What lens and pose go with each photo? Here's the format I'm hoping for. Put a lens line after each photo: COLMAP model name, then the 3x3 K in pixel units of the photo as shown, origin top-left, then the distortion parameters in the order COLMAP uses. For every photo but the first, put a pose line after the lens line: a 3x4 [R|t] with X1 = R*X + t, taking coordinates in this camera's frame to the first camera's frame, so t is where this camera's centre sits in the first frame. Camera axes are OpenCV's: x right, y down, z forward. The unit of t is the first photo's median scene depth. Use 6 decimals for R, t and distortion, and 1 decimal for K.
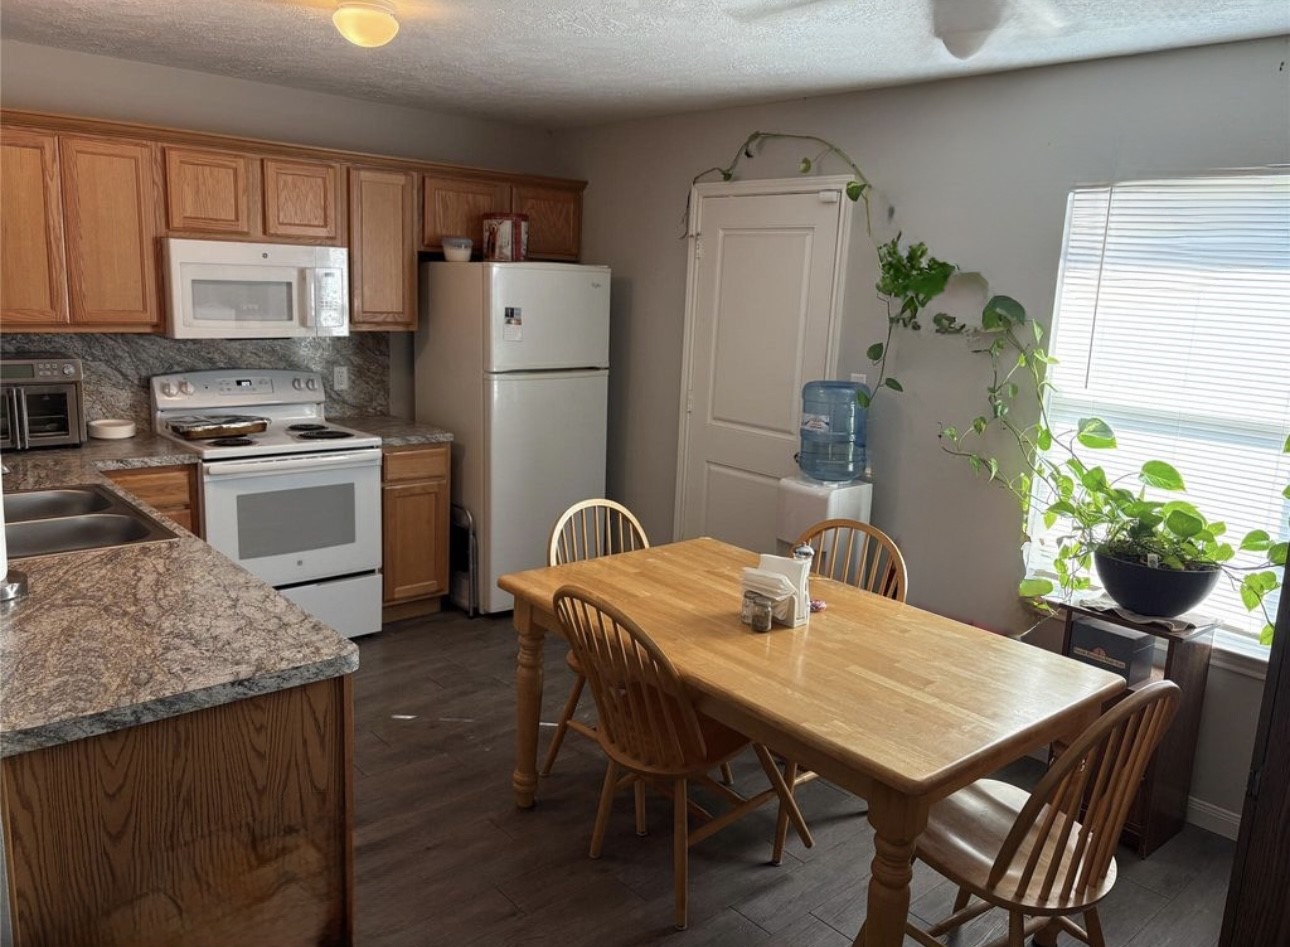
lens RADIAL K [[1017.5, 0, 644.9], [0, 1017.5, 475.5], [0, 0, 1]] dist [0.011125, 0.000471]
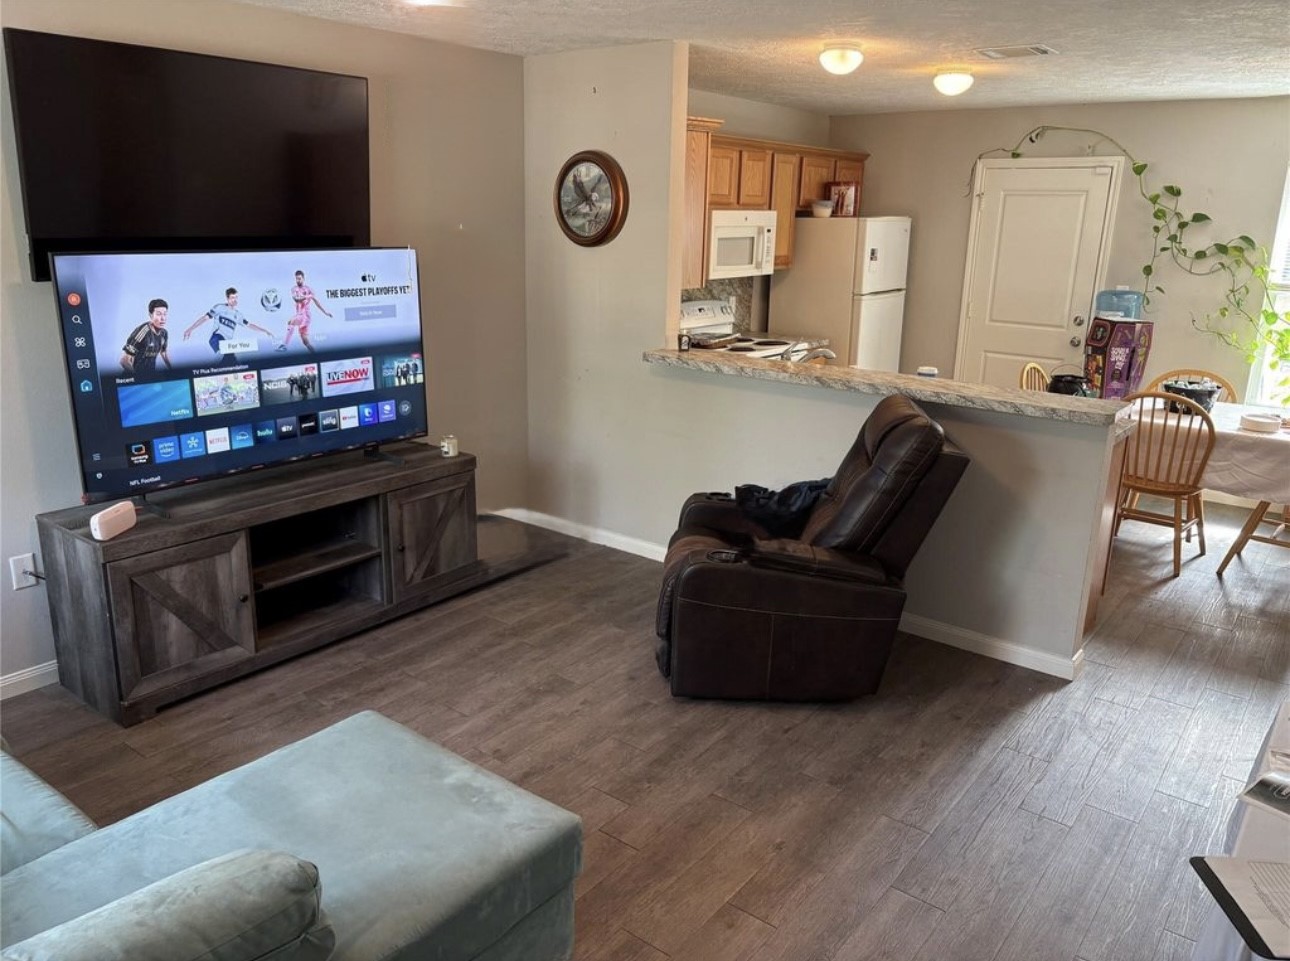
lens RADIAL K [[991.0, 0, 644.6], [0, 991.0, 480.5], [0, 0, 1]] dist [-0.012422, -0.001334]
pose [[0.979617, -0.078594, 0.184859, -0.726833], [0.063567, 0.994277, 0.085861, 0.019432], [-0.190550, -0.072360, 0.979007, -0.328730]]
